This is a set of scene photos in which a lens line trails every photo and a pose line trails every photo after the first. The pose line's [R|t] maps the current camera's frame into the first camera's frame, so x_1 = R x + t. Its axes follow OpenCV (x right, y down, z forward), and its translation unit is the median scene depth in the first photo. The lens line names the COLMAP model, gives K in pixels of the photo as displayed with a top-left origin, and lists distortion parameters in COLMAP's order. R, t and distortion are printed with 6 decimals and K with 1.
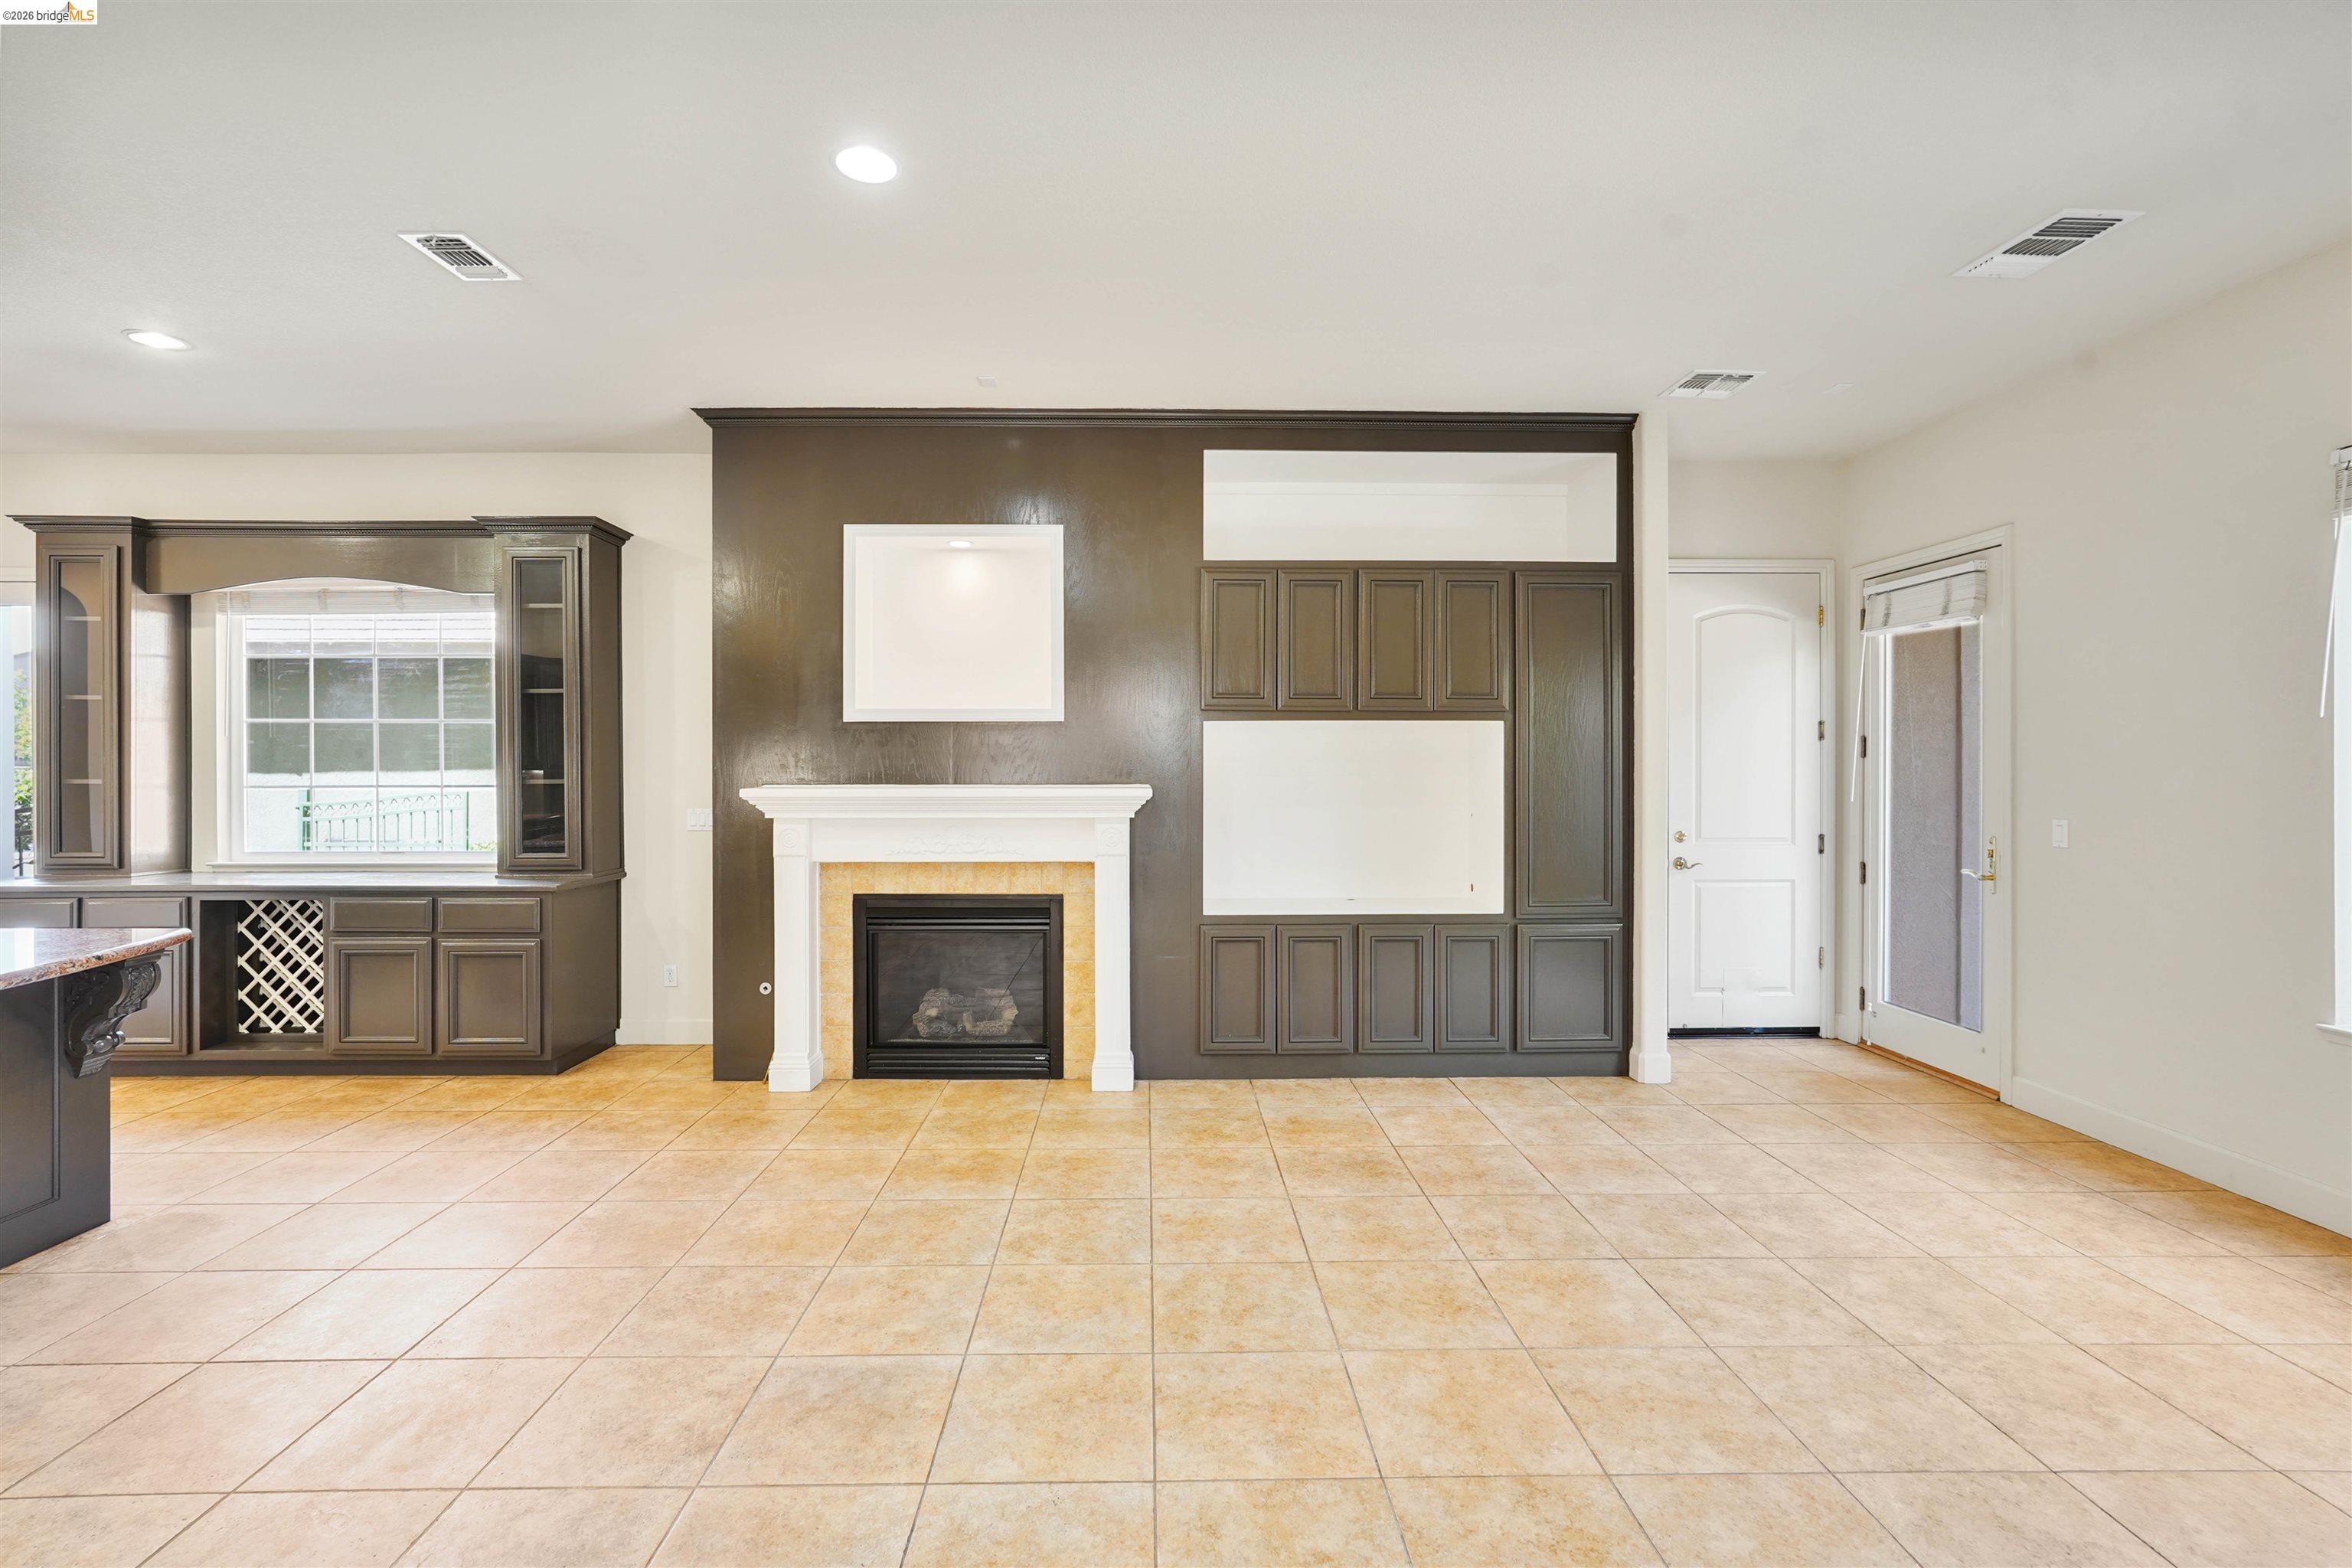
lens RADIAL K [[1045.9, 0, 1162.6], [0, 1045.9, 765.3], [0, 0, 1]] dist [-0.015122, 0.007602]
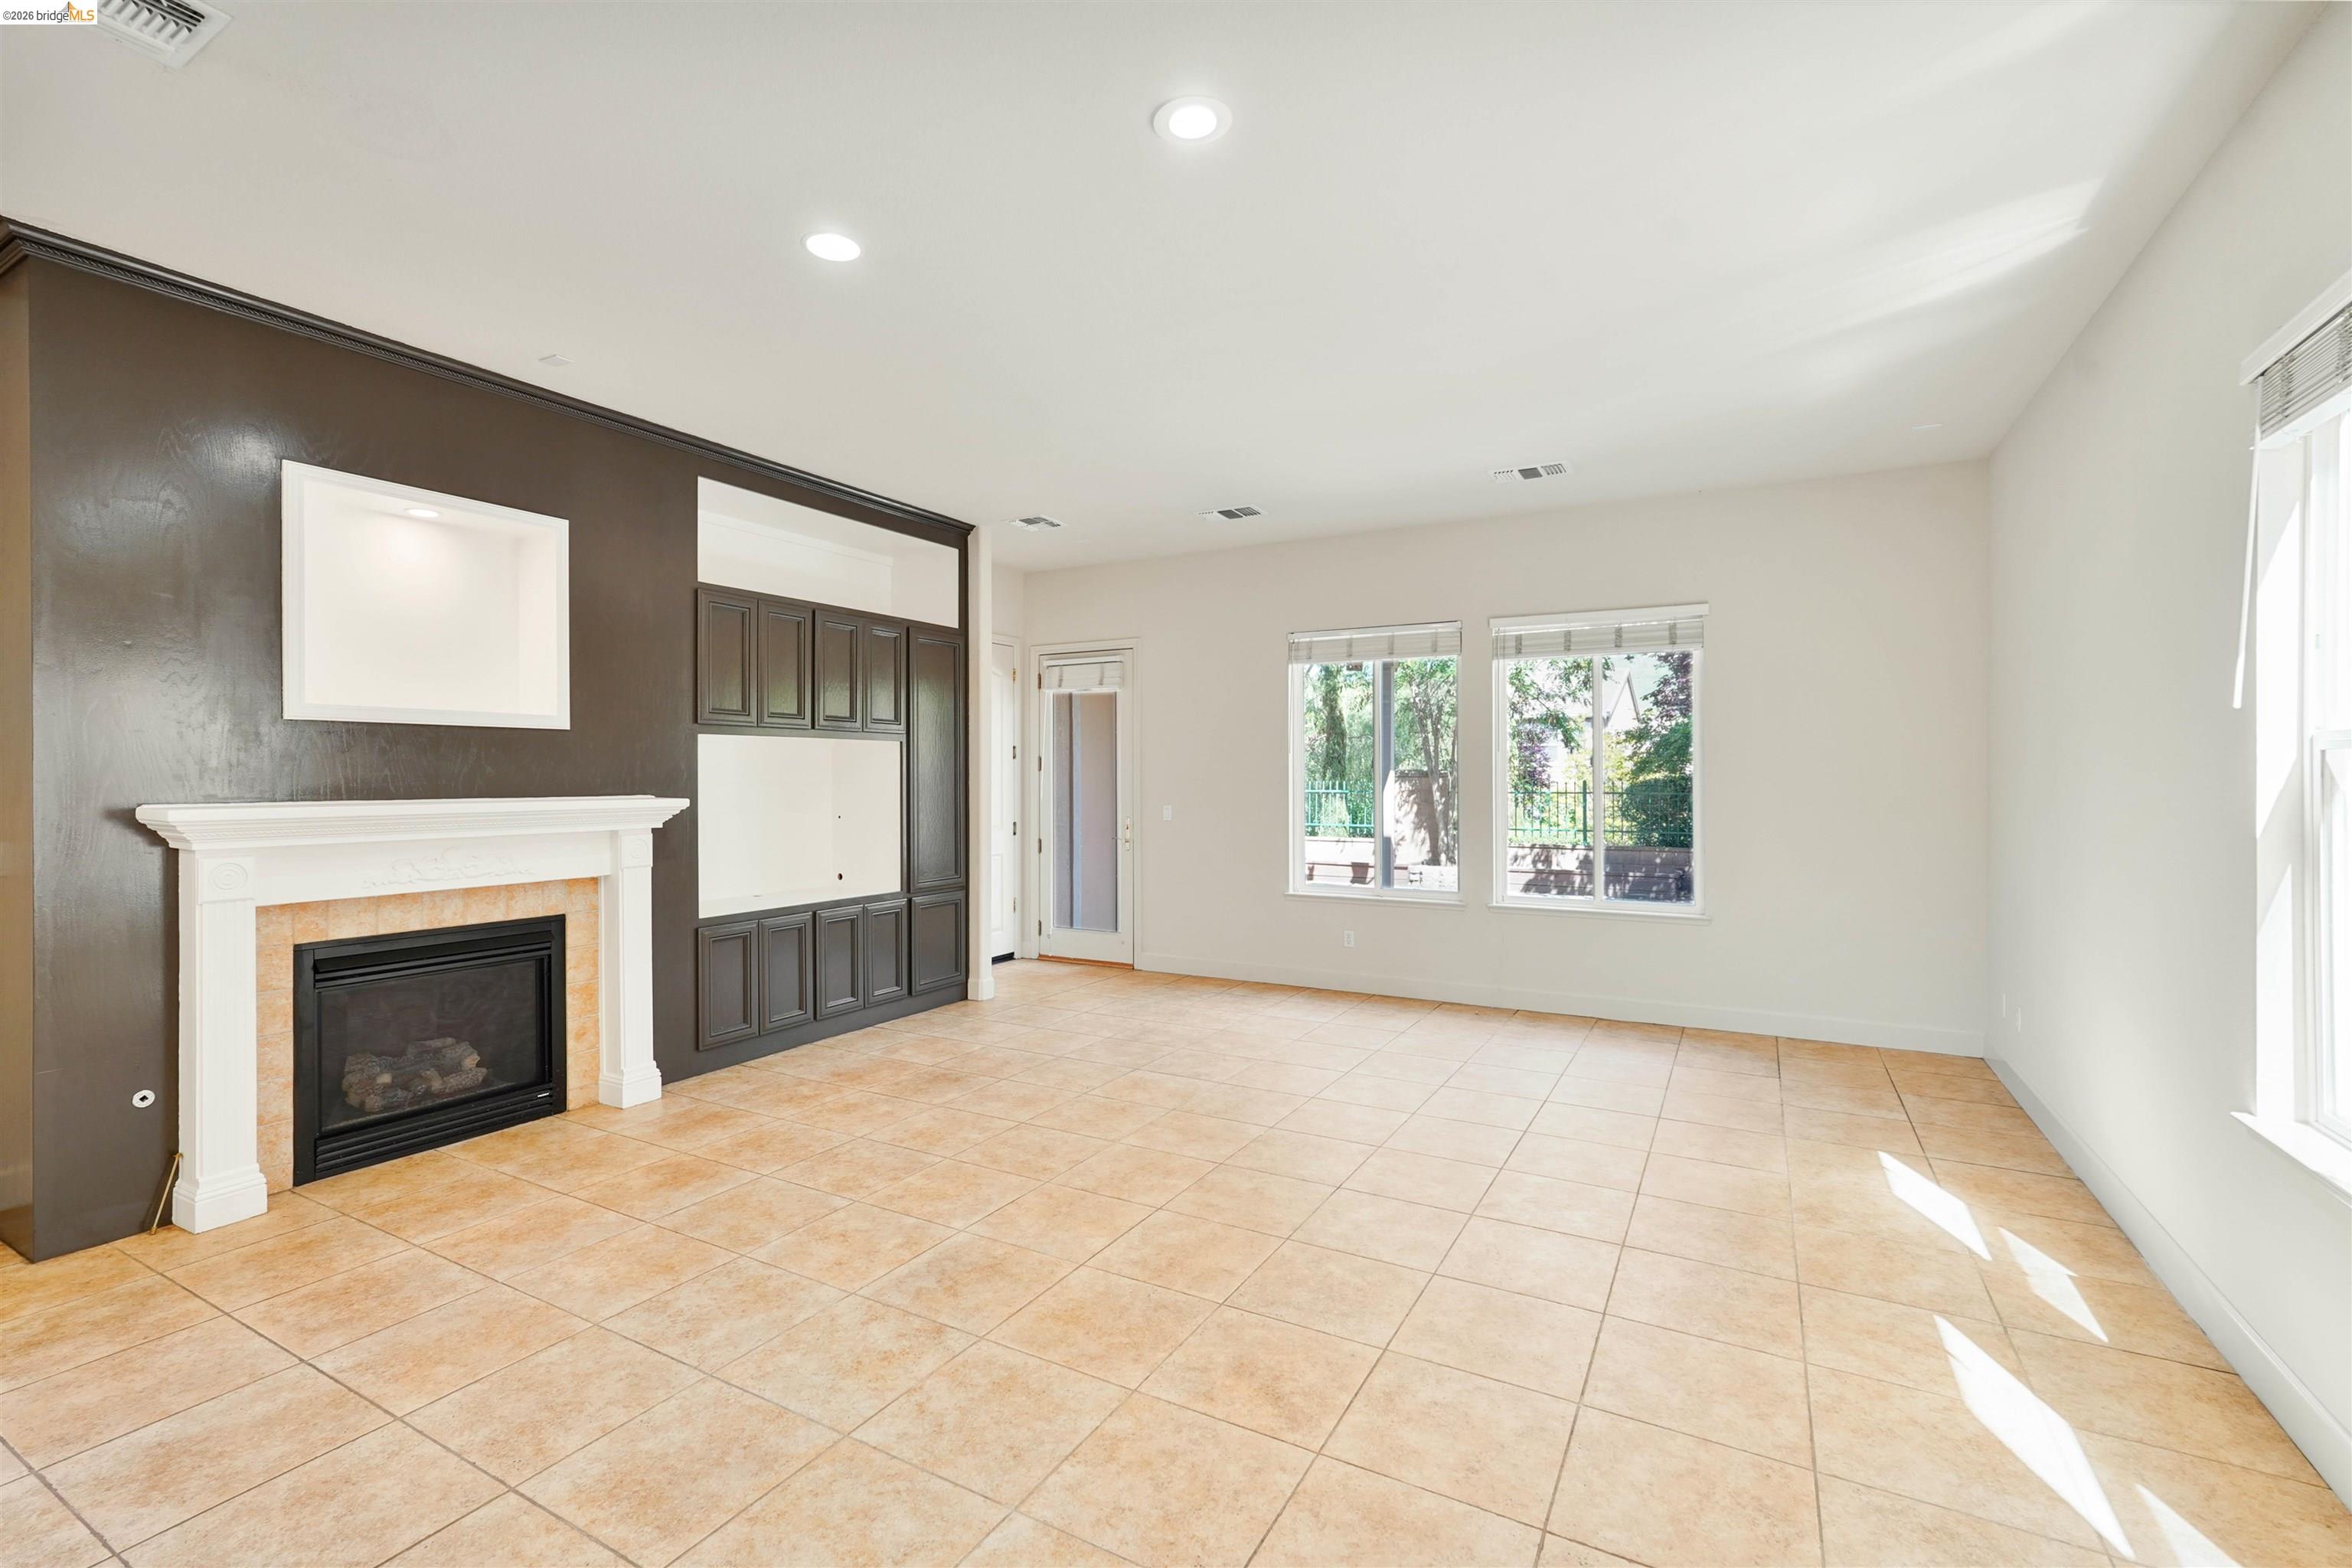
lens RADIAL K [[1045.9, 0, 1160.4], [0, 1045.9, 781.6], [0, 0, 1]] dist [-0.015122, 0.007602]
pose [[0.509719, -0.005028, 0.860326, -0.628543], [0.001725, 0.999987, 0.004822, 0.001375], [-0.860339, -0.000973, 0.509721, 0.068298]]
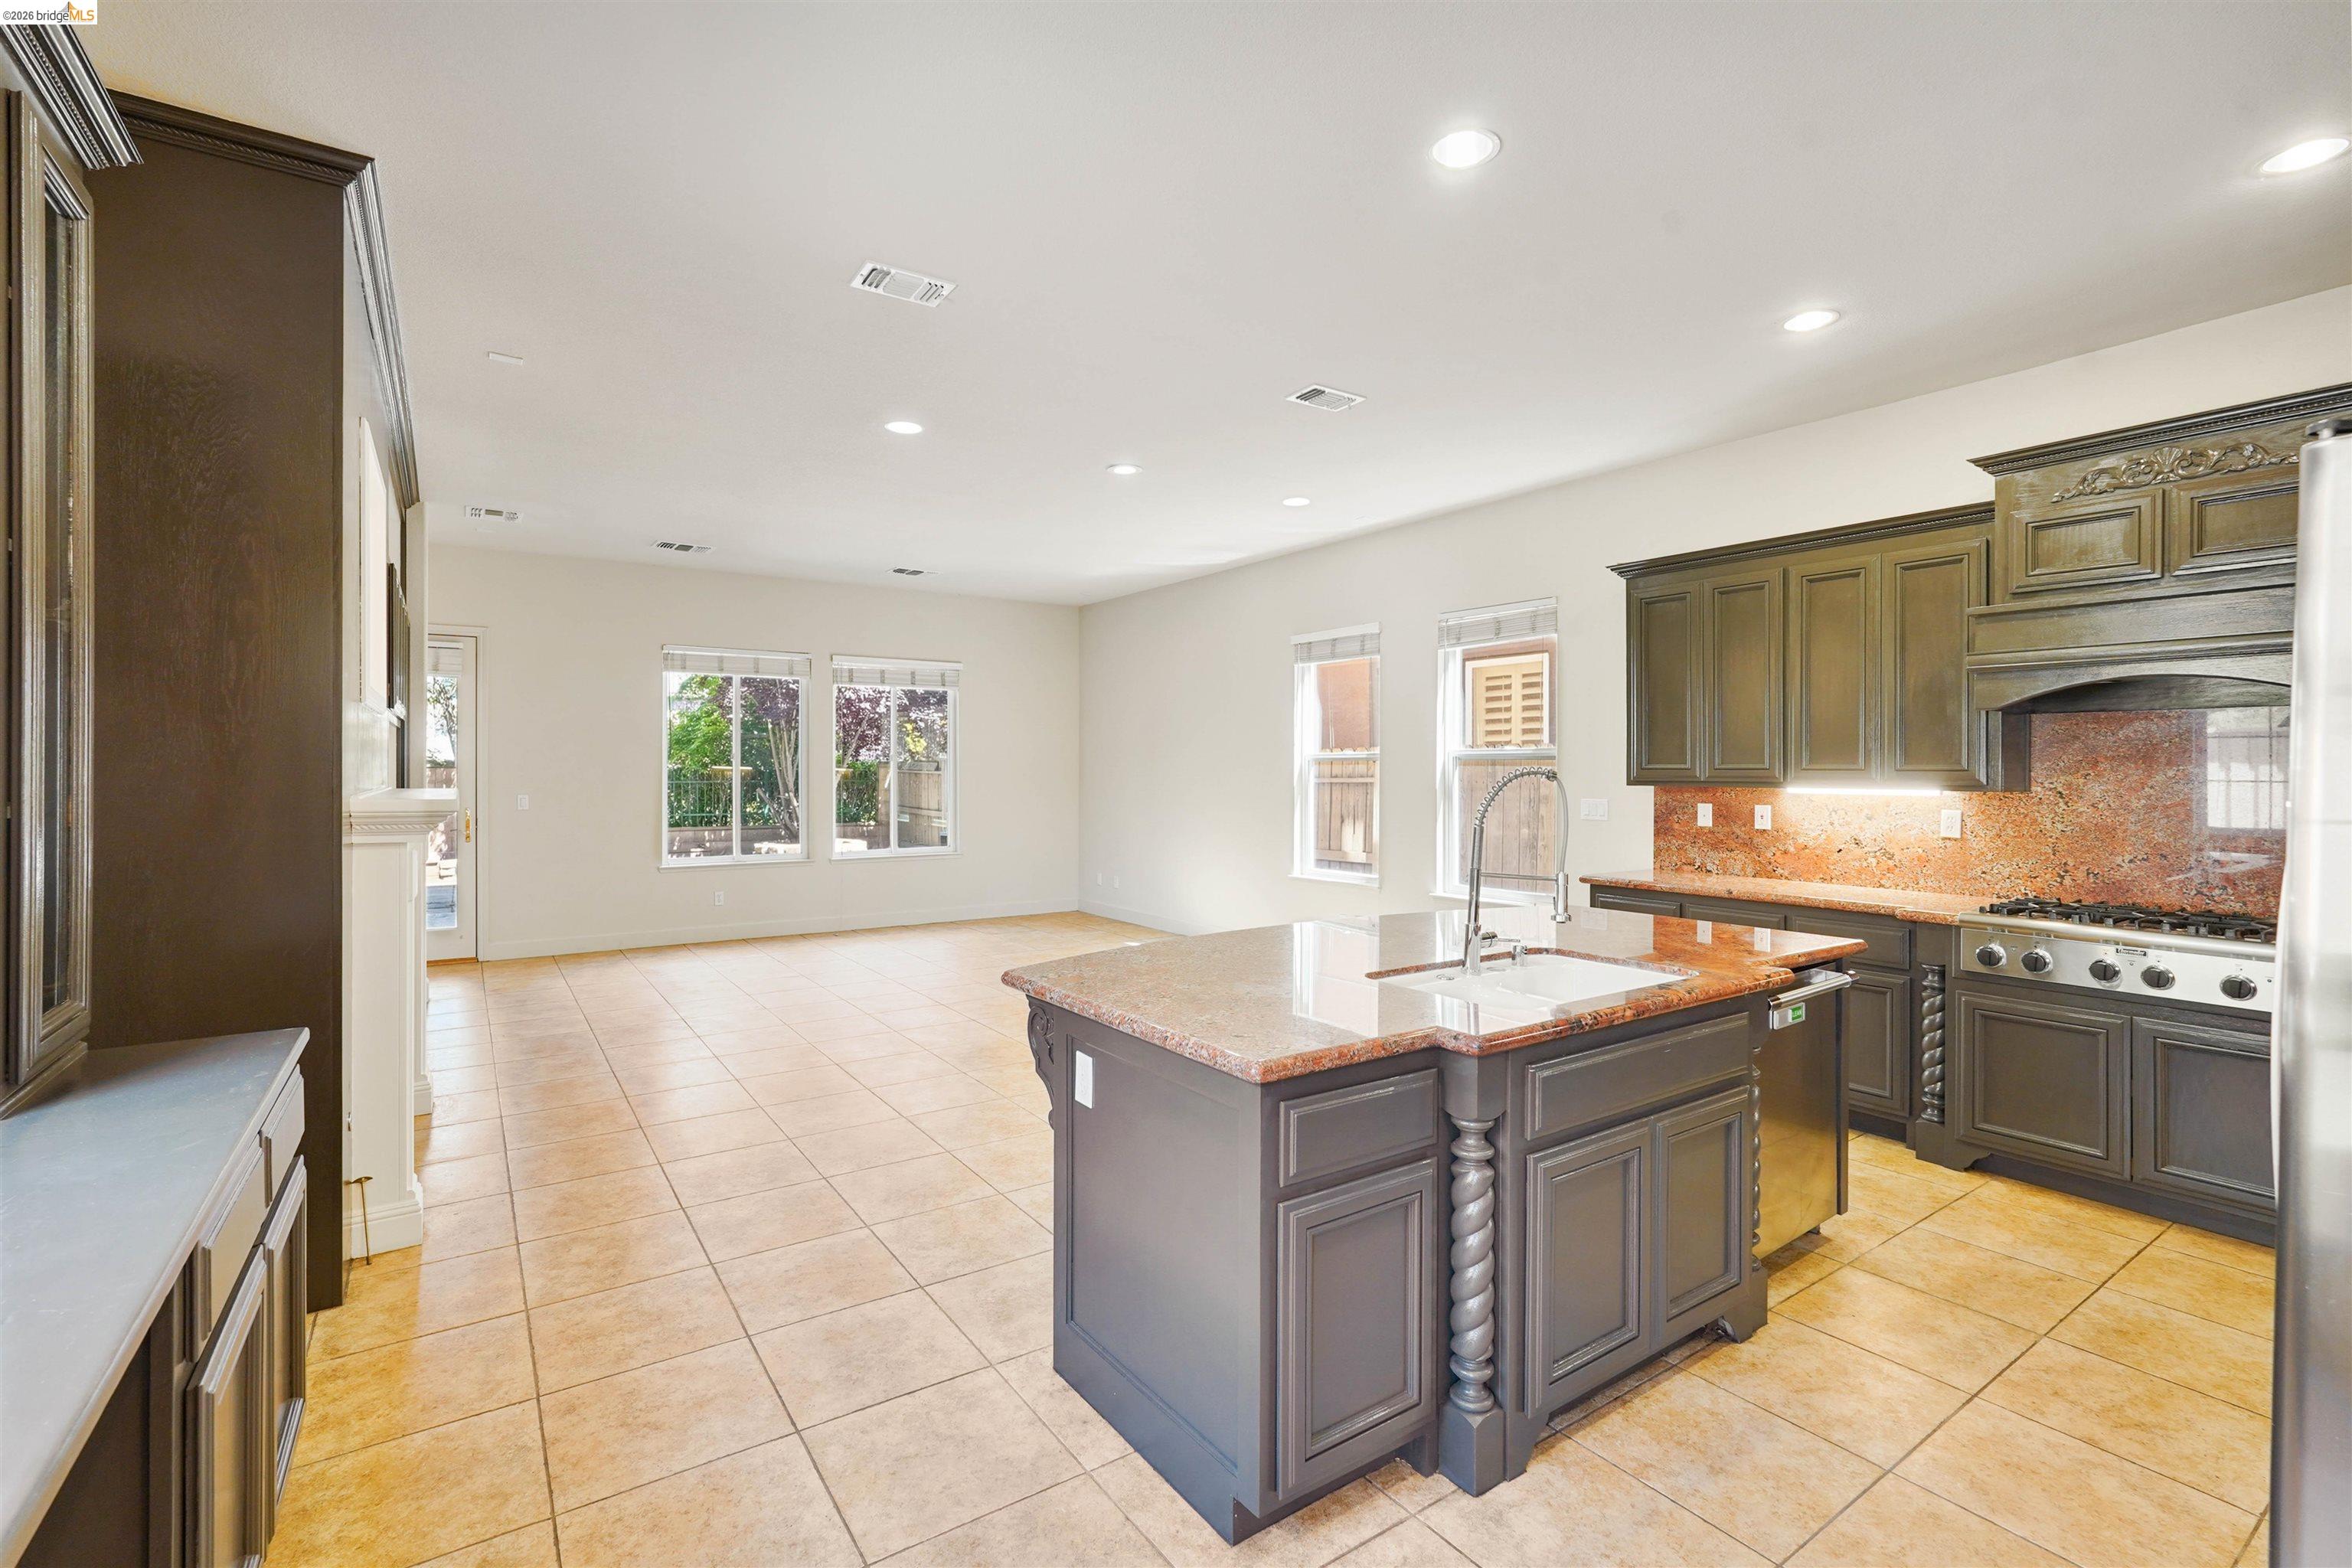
lens RADIAL K [[1045.9, 0, 1163.8], [0, 1045.9, 768.7], [0, 0, 1]] dist [-0.015122, 0.007602]
pose [[-0.545629, -0.001902, 0.838025, -1.170870], [-0.001060, 0.999998, 0.001580, 0.000890], [-0.838026, -0.000026, -0.545630, 0.931112]]
